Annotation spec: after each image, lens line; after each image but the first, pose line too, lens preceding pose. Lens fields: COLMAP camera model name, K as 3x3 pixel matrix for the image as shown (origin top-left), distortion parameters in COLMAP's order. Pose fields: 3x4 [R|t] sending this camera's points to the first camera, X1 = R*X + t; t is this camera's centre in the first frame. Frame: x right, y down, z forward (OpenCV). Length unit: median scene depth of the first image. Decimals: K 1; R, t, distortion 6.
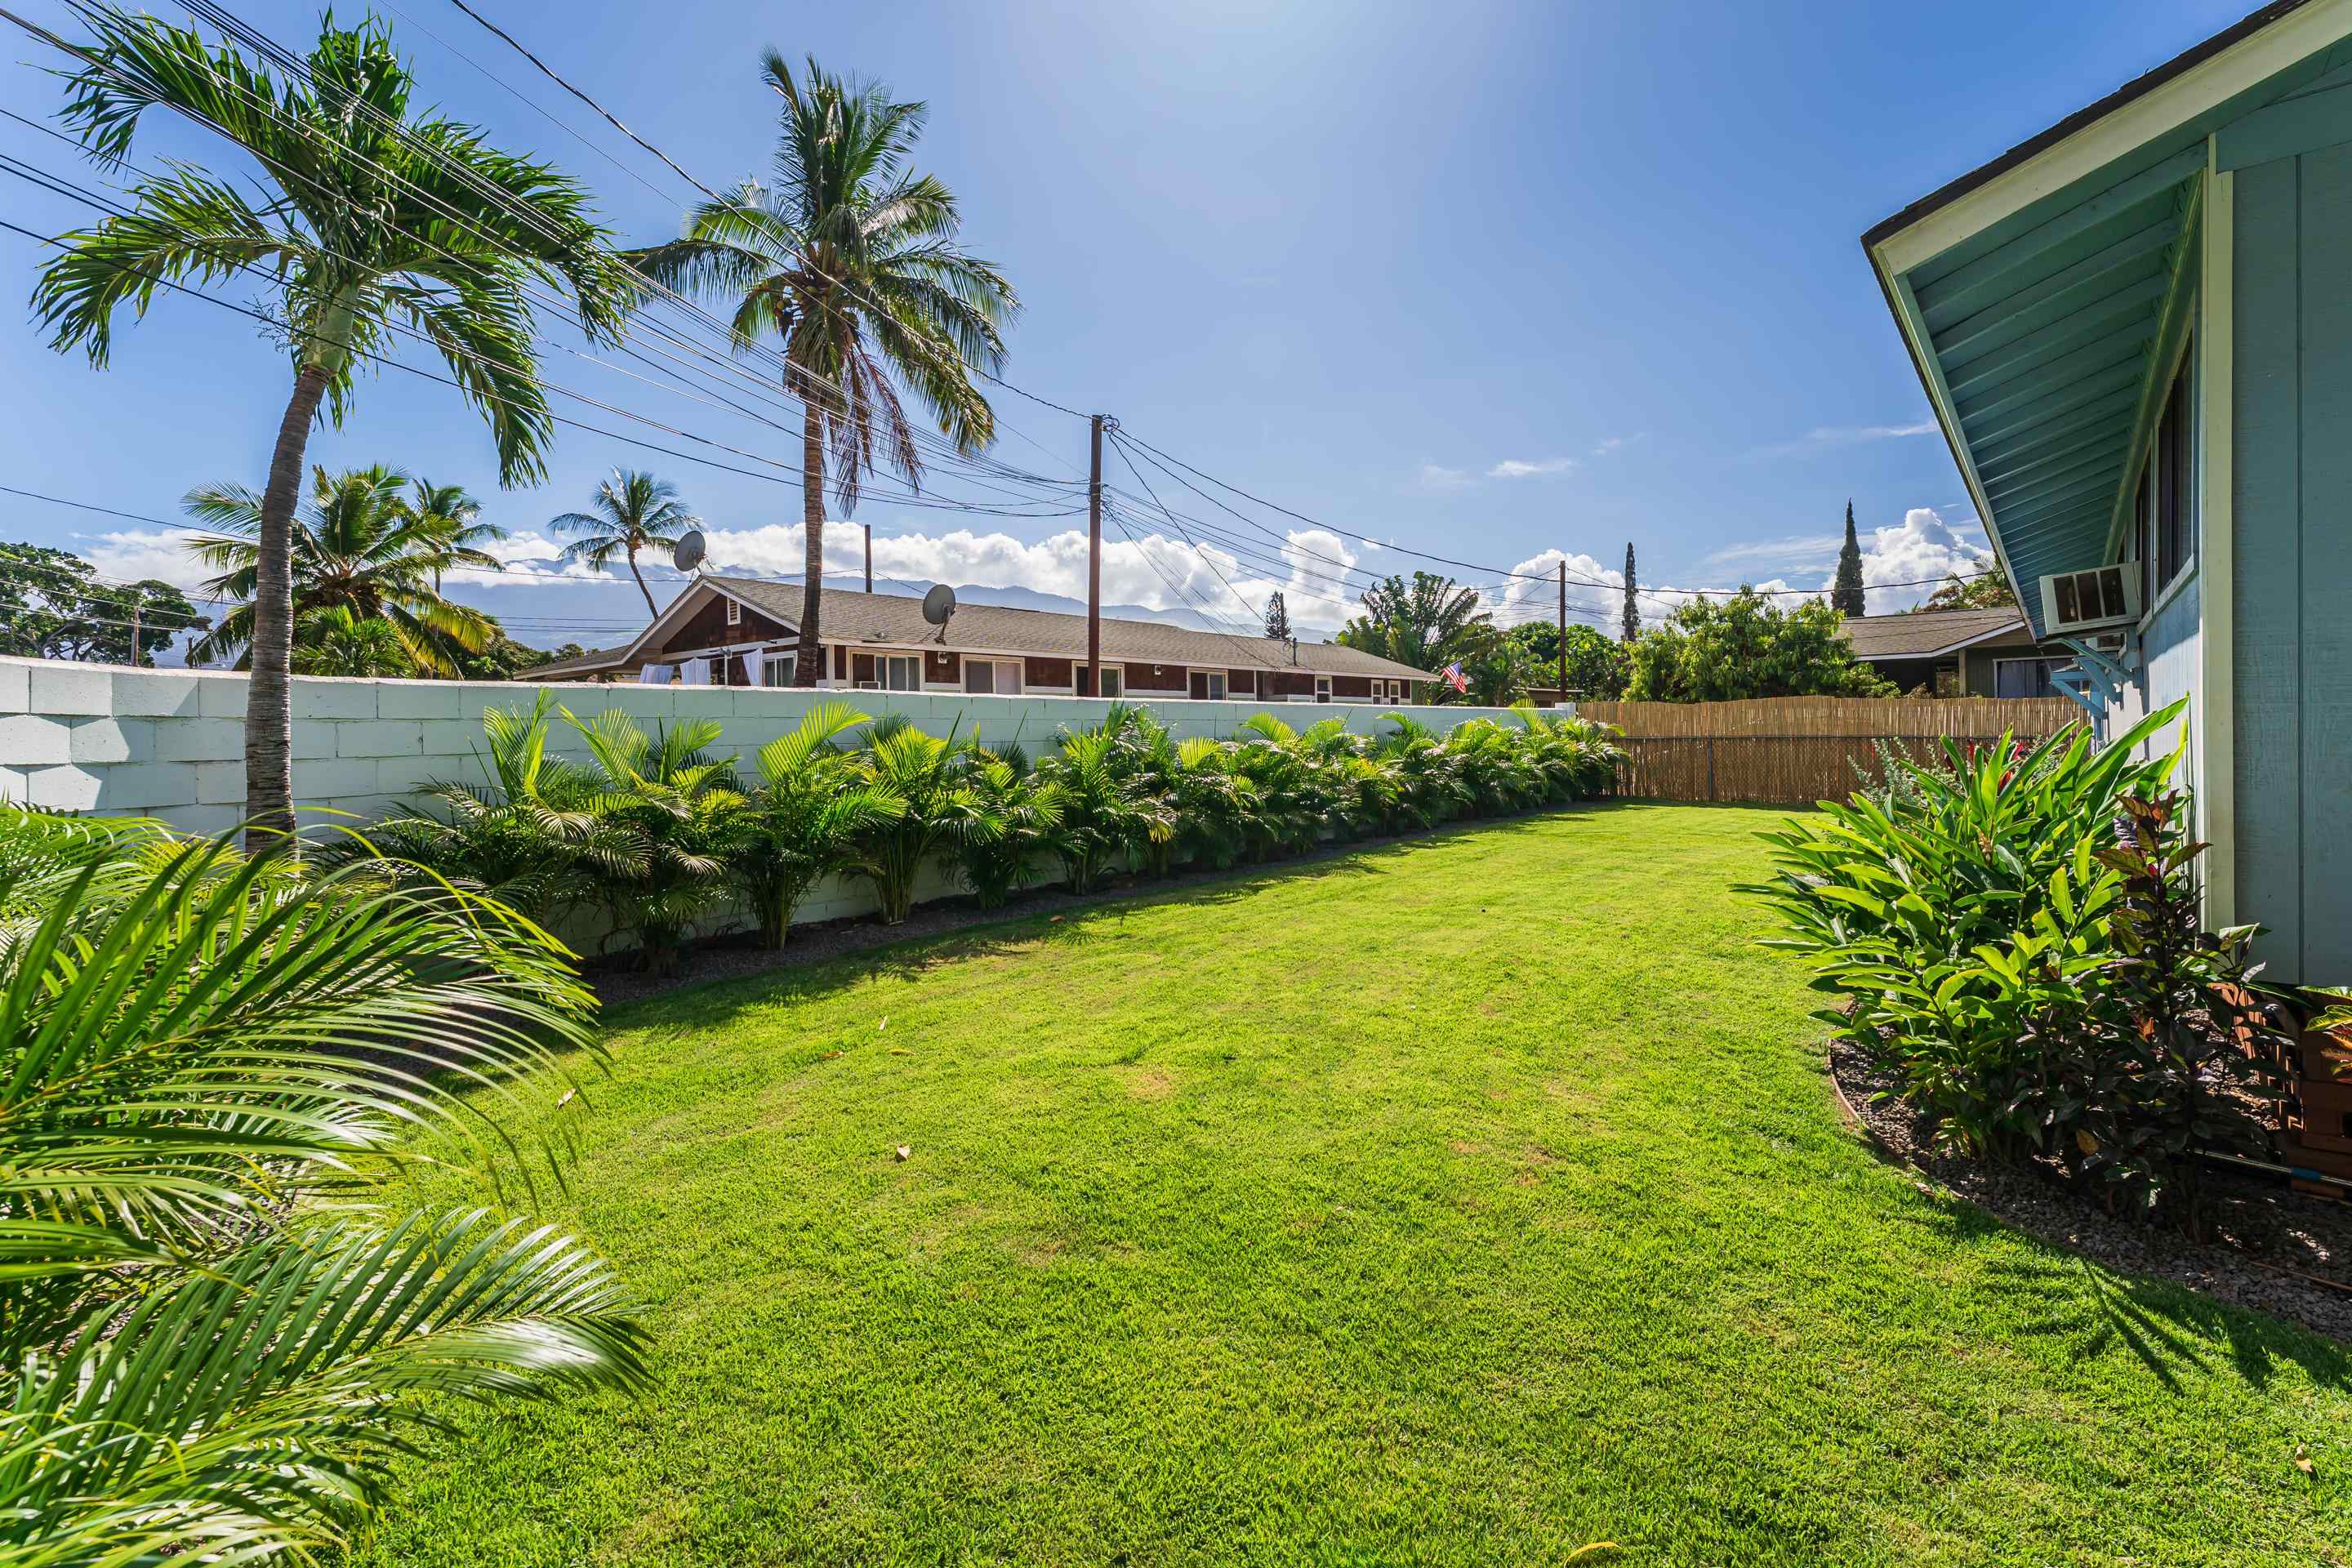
lens RADIAL K [[870.8, 0, 1124.5], [0, 870.8, 732.6], [0, 0, 1]] dist [-0.006738, -0.000608]
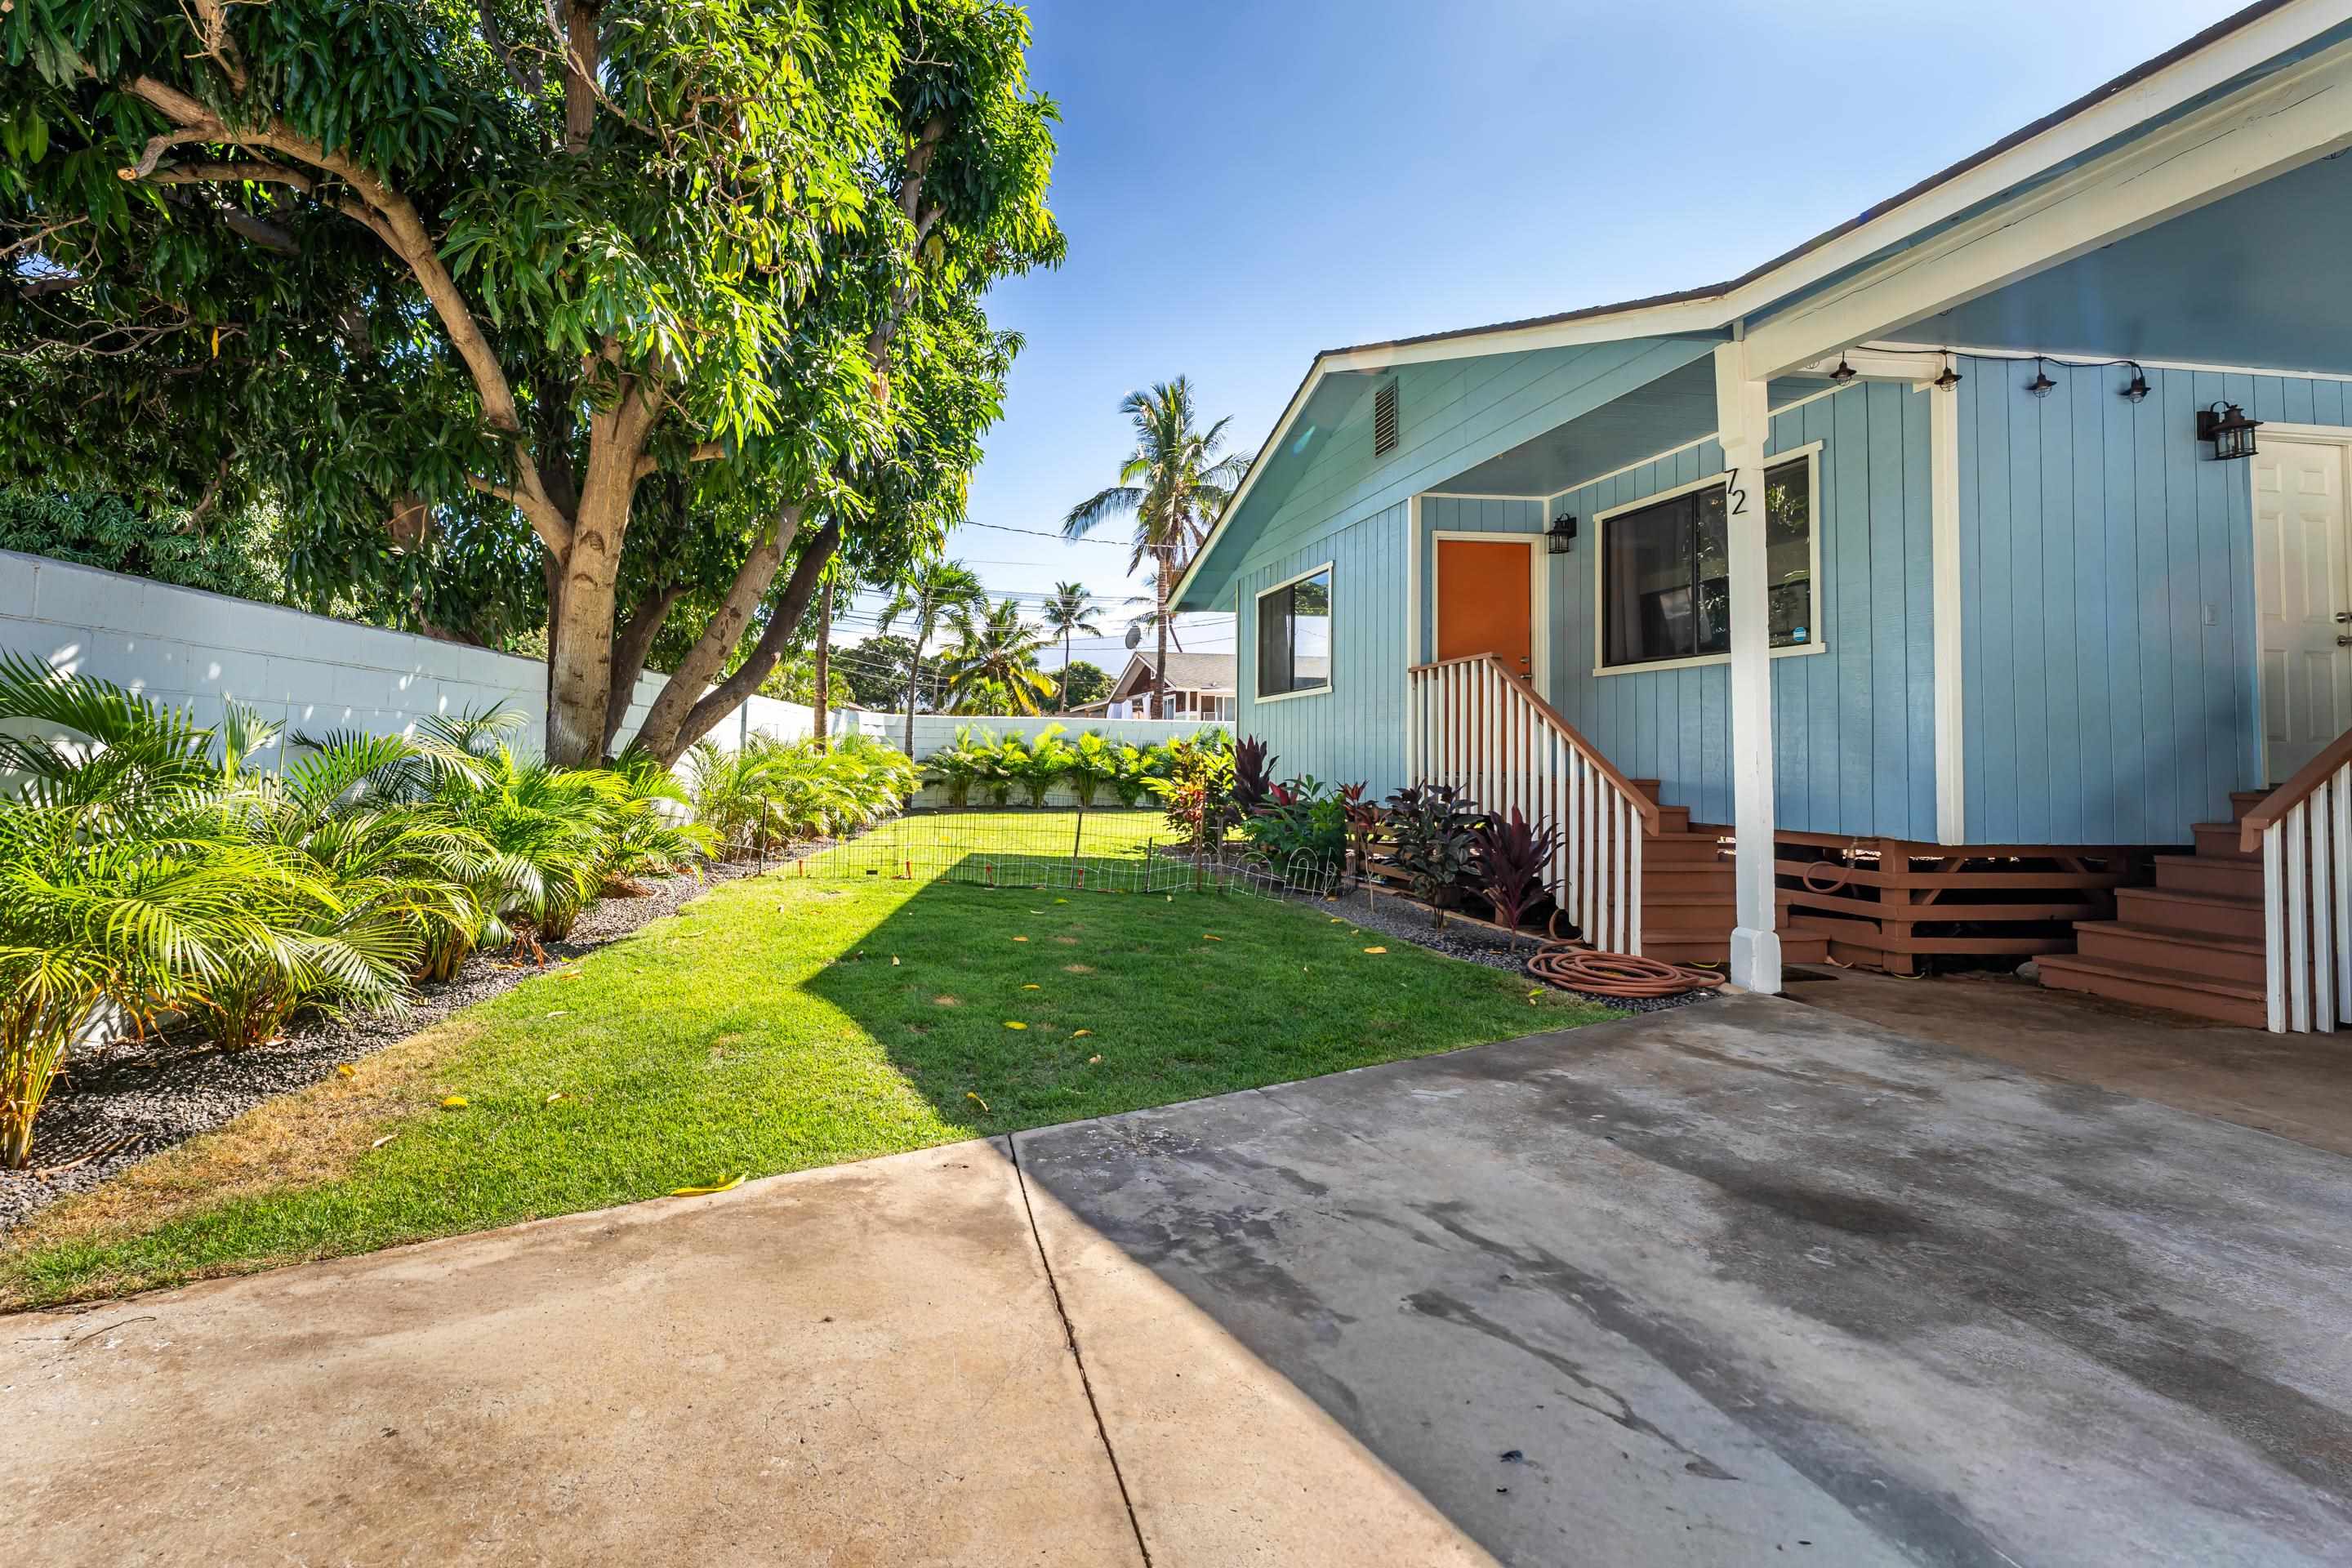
lens RADIAL K [[963.9, 0, 1005.5], [0, 963.9, 723.9], [0, 0, 1]] dist [-0.001728, -0.000249]
pose [[0.699896, -0.005840, -0.714221, 2.156031], [-0.025297, 0.999137, -0.032959, 0.092805], [0.713797, 0.041136, 0.699144, -1.550673]]
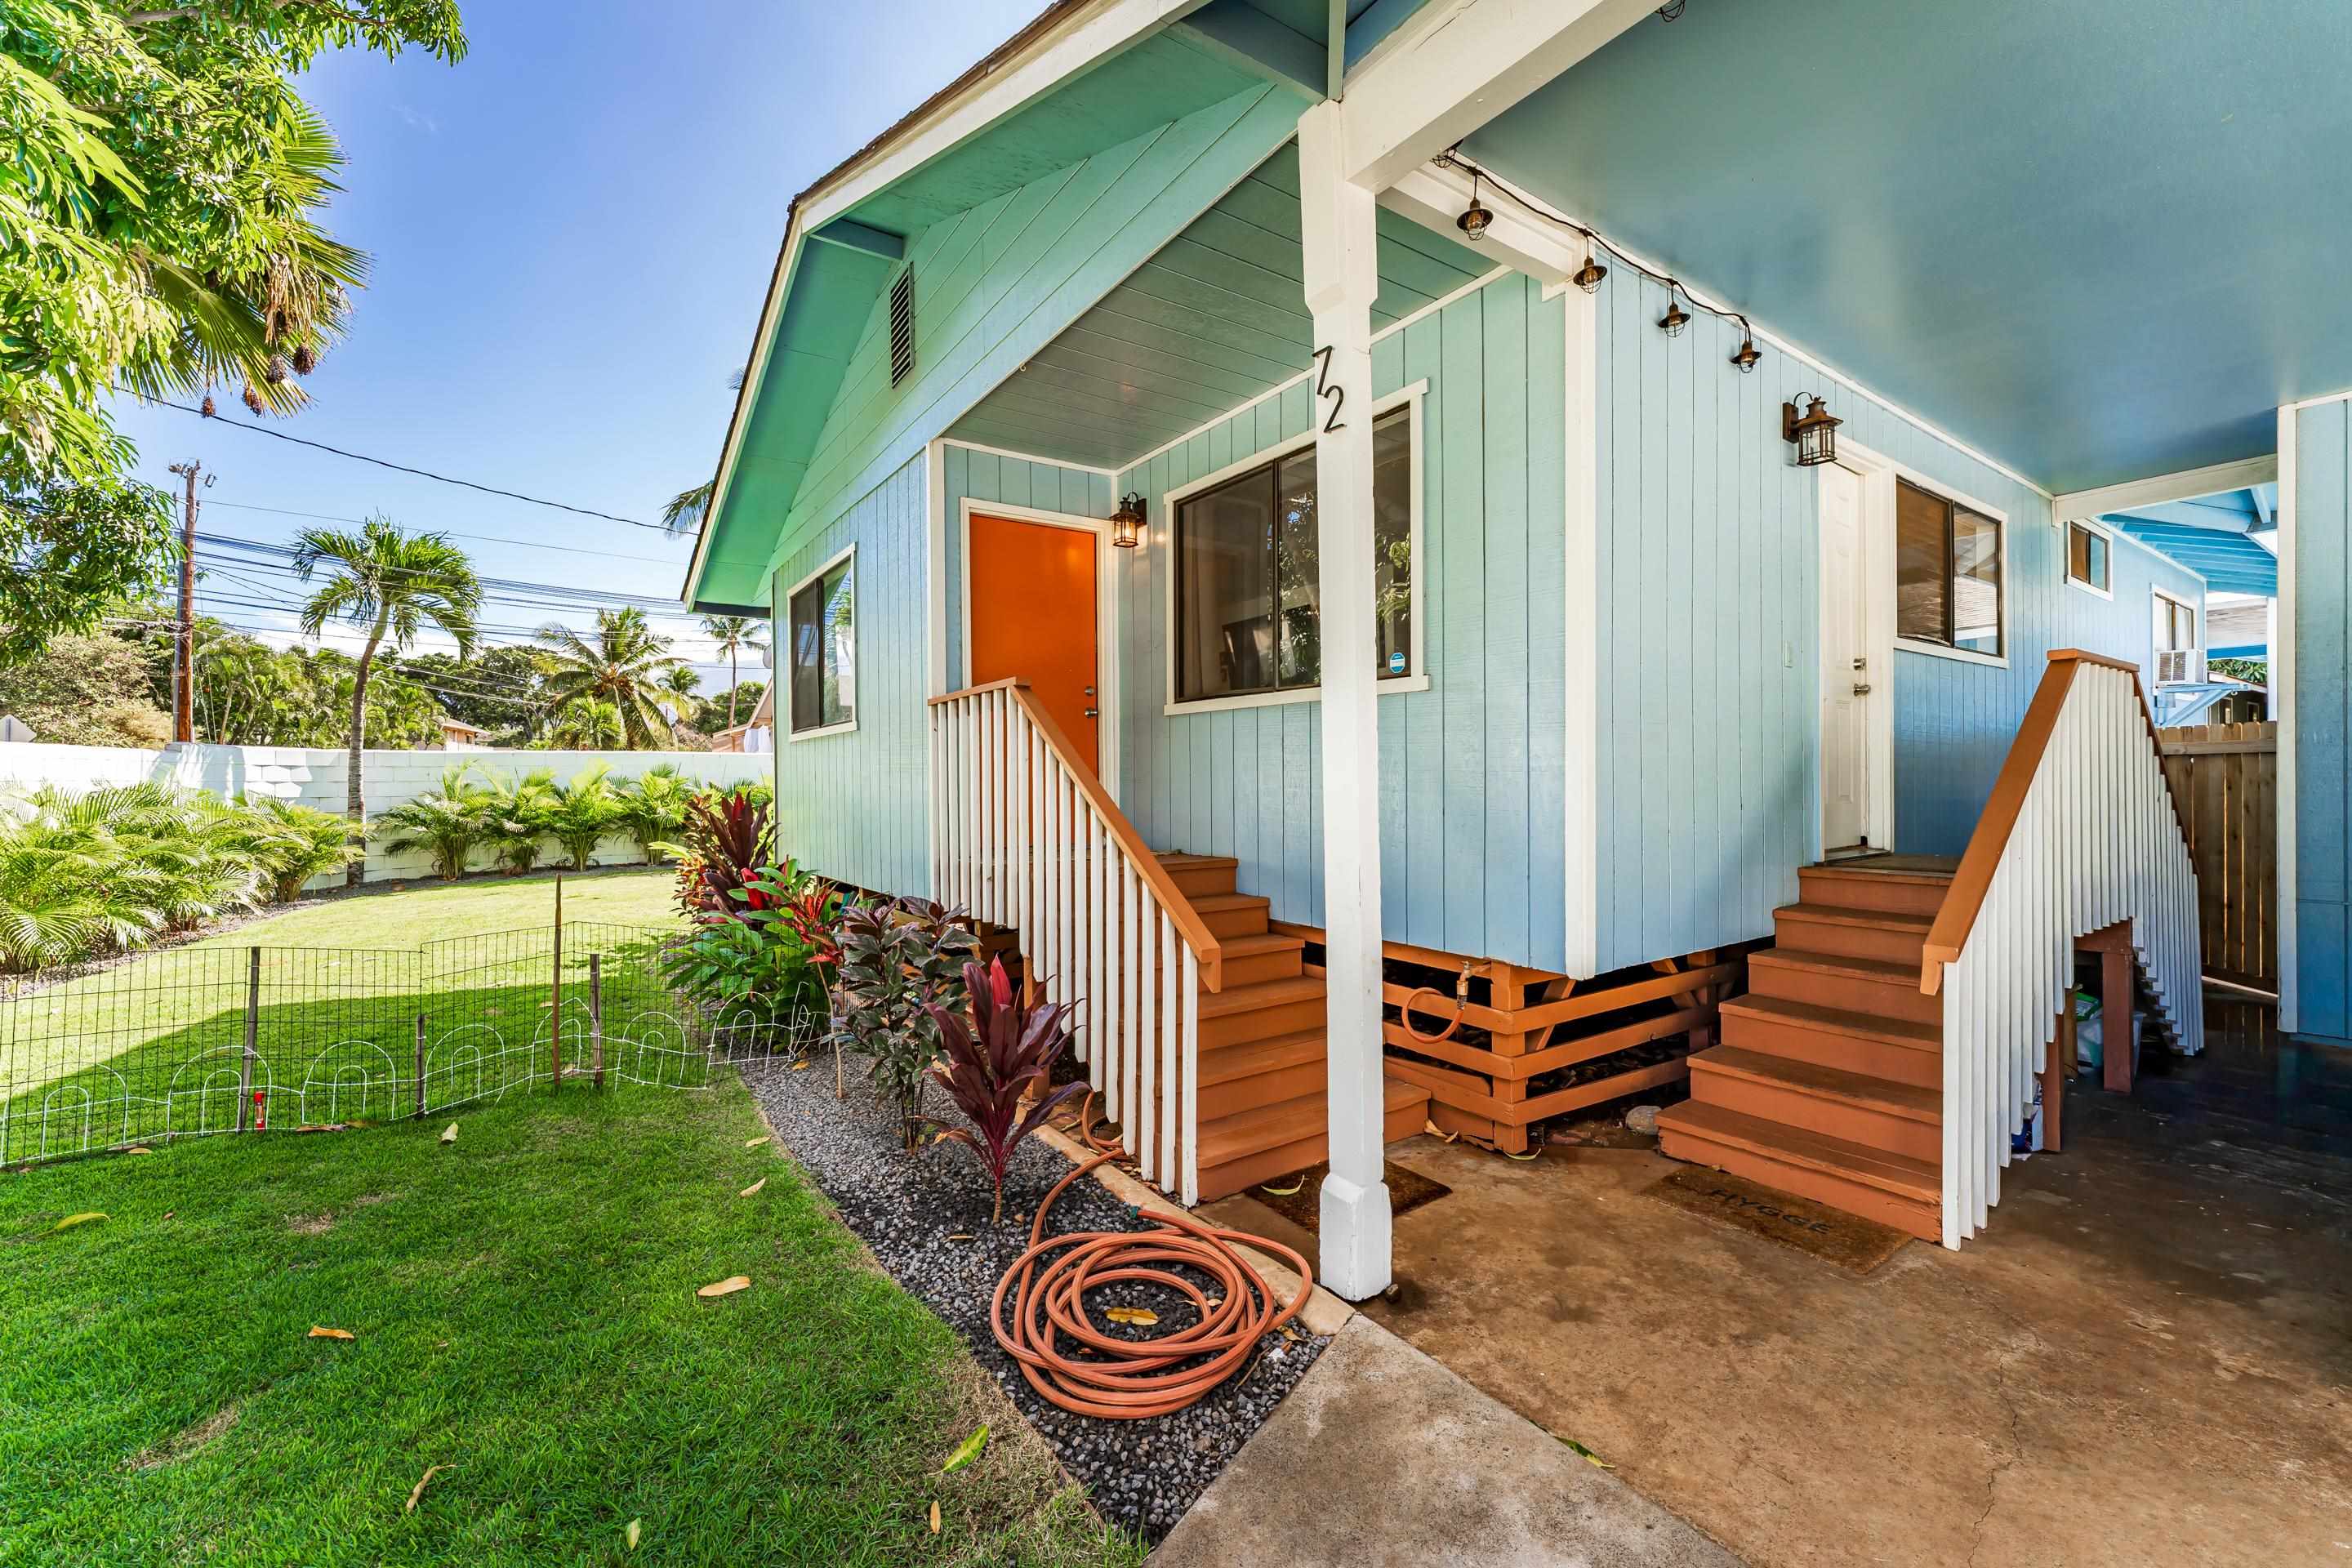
lens RADIAL K [[870.8, 0, 1165.0], [0, 870.8, 779.5], [0, 0, 1]] dist [-0.006738, -0.000608]
pose [[0.950656, 0.002749, -0.310234, 2.025242], [-0.001969, 0.999994, 0.002828, 0.009951], [0.310240, -0.002078, 0.950656, -0.729820]]
